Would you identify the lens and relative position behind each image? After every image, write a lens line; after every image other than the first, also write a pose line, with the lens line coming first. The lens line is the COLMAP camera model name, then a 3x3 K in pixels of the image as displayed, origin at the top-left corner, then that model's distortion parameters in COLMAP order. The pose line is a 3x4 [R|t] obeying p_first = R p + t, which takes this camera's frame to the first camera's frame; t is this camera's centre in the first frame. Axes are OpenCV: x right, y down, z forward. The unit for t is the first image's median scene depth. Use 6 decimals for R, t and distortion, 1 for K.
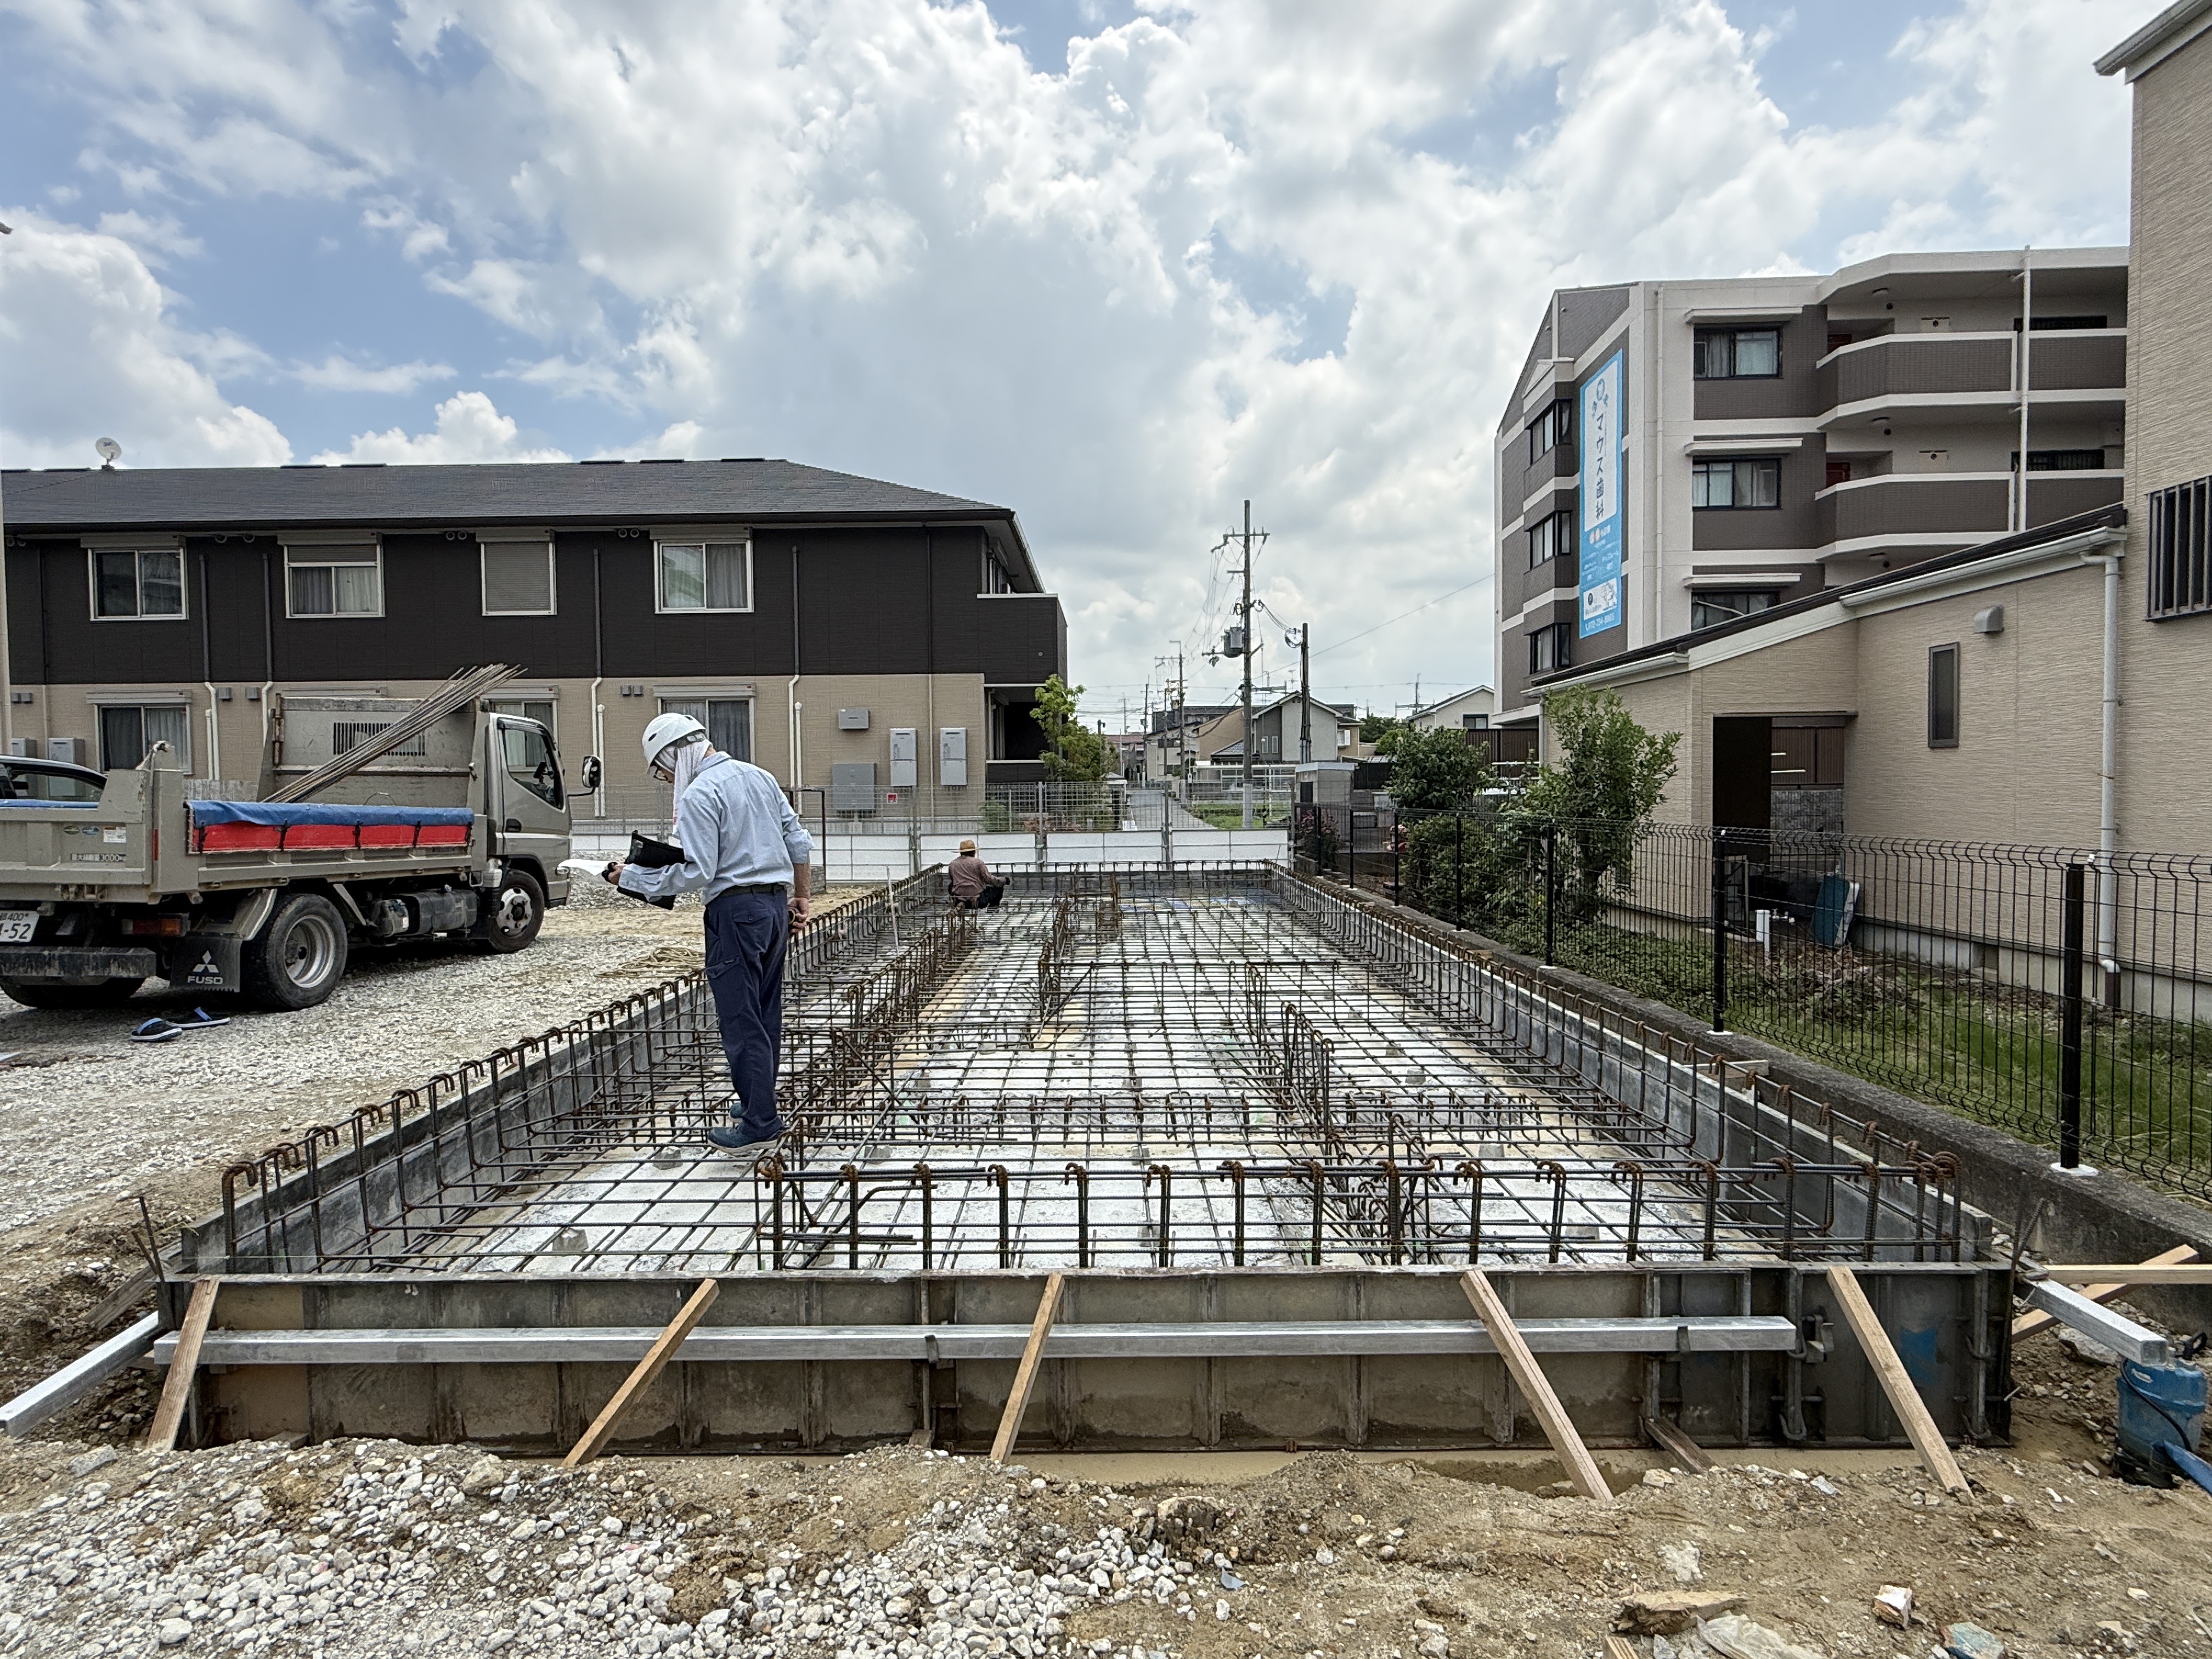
lens RADIAL K [[1143.4, 0, 1106.5], [0, 1143.4, 840.2], [0, 0, 1]] dist [-0.009181, 0.005568]
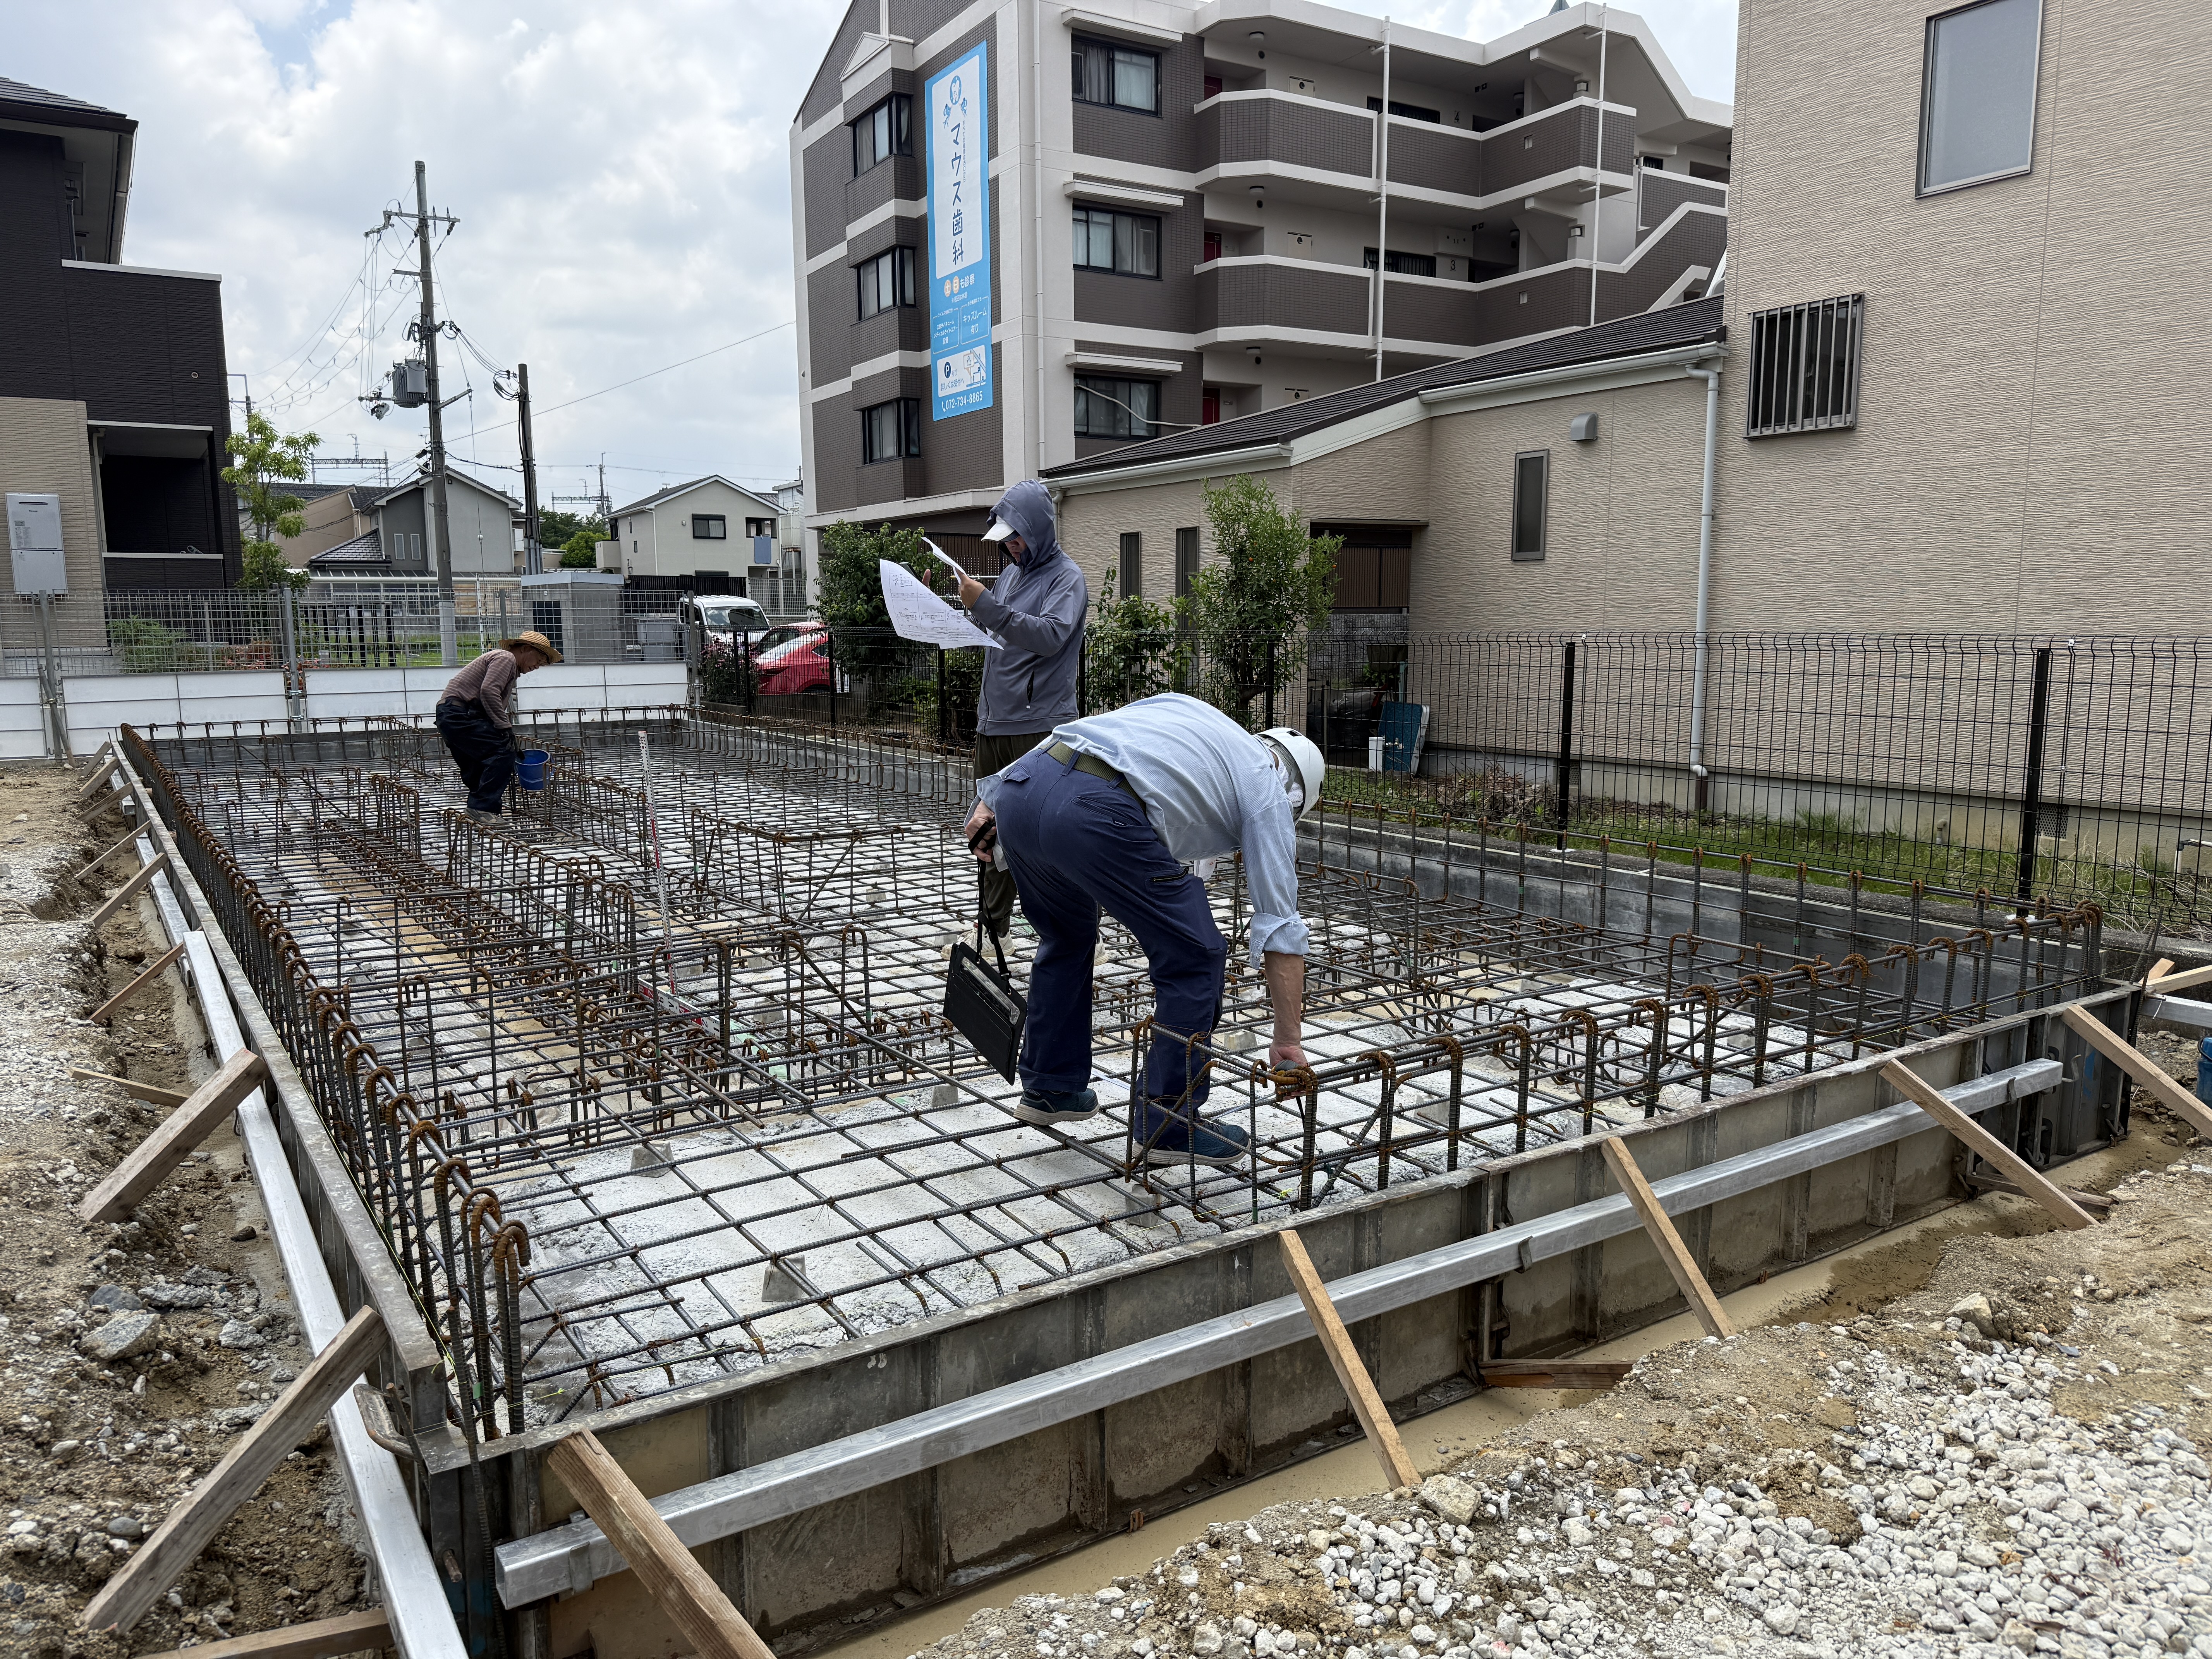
lens RADIAL K [[1555.1, 0, 1087.3], [0, 1555.1, 846.7], [0, 0, 1]] dist [0.032025, -0.035340]
pose [[0.830855, -0.074951, 0.551418, -0.129651], [0.019603, 0.994215, 0.105602, 0.005358], [-0.556144, -0.076930, 0.827518, 0.037465]]
